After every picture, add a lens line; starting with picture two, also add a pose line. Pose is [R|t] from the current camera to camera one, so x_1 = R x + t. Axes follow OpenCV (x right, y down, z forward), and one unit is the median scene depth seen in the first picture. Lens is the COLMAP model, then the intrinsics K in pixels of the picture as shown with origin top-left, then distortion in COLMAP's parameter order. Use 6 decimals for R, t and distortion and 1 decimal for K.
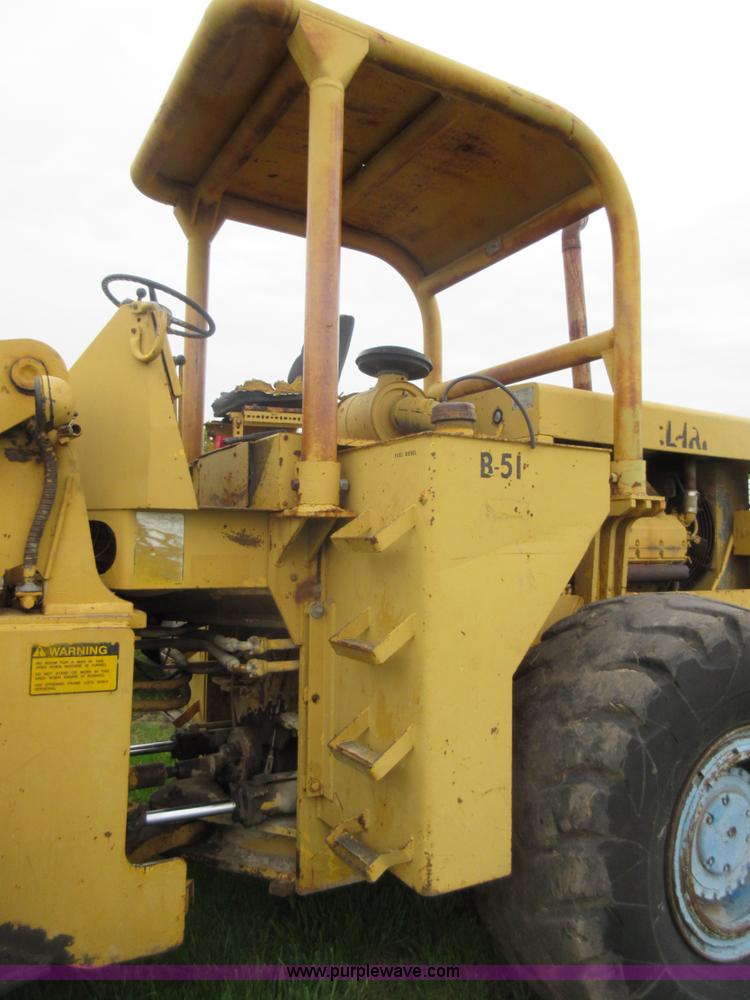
lens RADIAL K [[739.8, 0, 375.0], [0, 739.8, 500.0], [0, 0, 1]] dist [-0.011570, 0.008156]
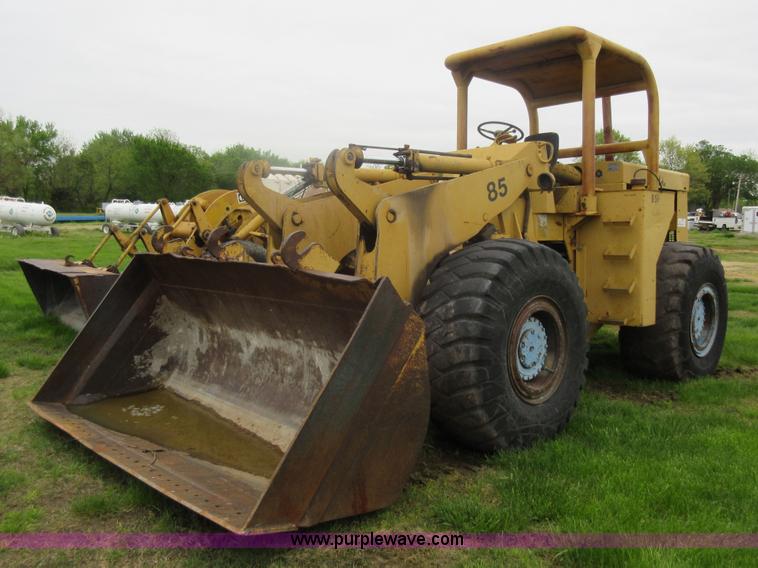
lens RADIAL K [[661.0, 0, 376.4], [0, 661.0, 266.9], [0, 0, 1]] dist [-0.003289, 0.001241]
pose [[0.968649, -0.028442, 0.246800, -1.618686], [0.003449, 0.994869, 0.101117, -0.043590], [-0.248409, -0.097096, 0.963777, -1.397290]]
